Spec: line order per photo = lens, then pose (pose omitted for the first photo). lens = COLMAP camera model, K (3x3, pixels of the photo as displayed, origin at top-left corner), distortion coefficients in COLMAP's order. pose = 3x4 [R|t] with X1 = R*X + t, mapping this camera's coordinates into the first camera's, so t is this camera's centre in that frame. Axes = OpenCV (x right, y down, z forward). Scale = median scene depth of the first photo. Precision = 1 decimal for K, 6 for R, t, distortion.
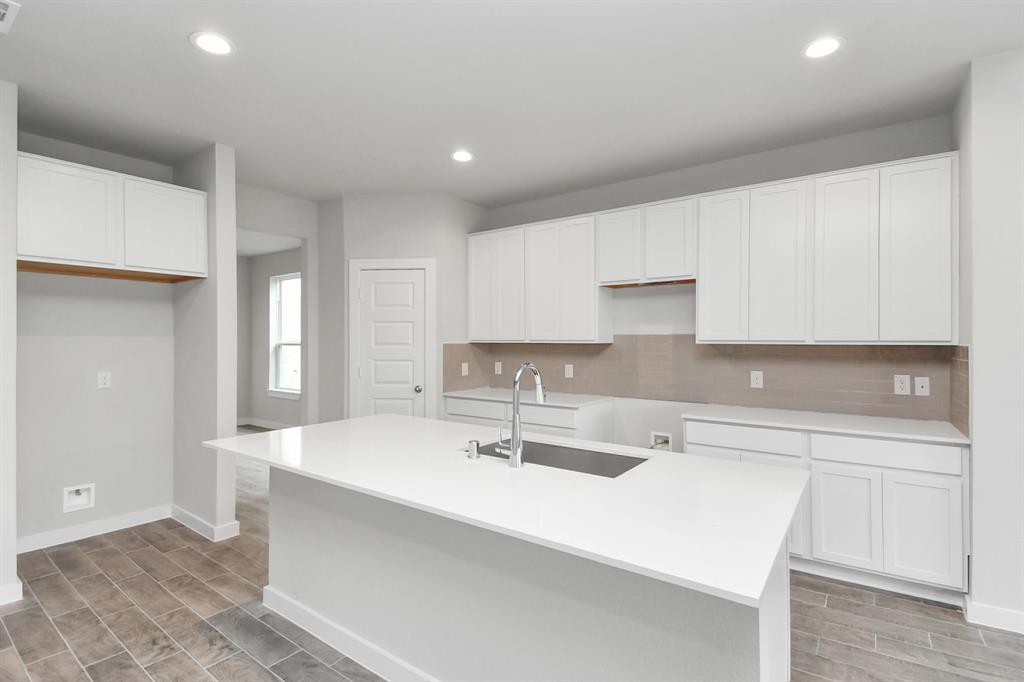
lens RADIAL K [[468.9, 0, 543.4], [0, 468.9, 333.2], [0, 0, 1]] dist [-0.009673, -0.009762]
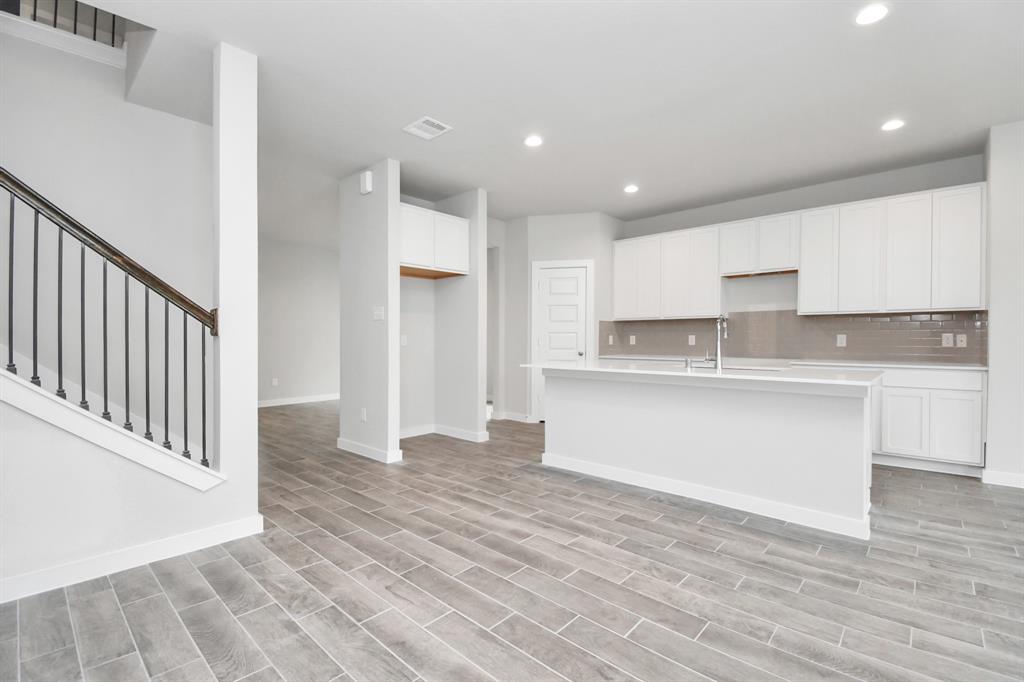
lens RADIAL K [[468.9, 0, 539.9], [0, 468.9, 346.6], [0, 0, 1]] dist [-0.009673, -0.009762]
pose [[0.994345, -0.002758, -0.106166, -0.307848], [0.006283, 0.999440, 0.032882, 0.067399], [0.106016, -0.033363, 0.993805, -0.516480]]
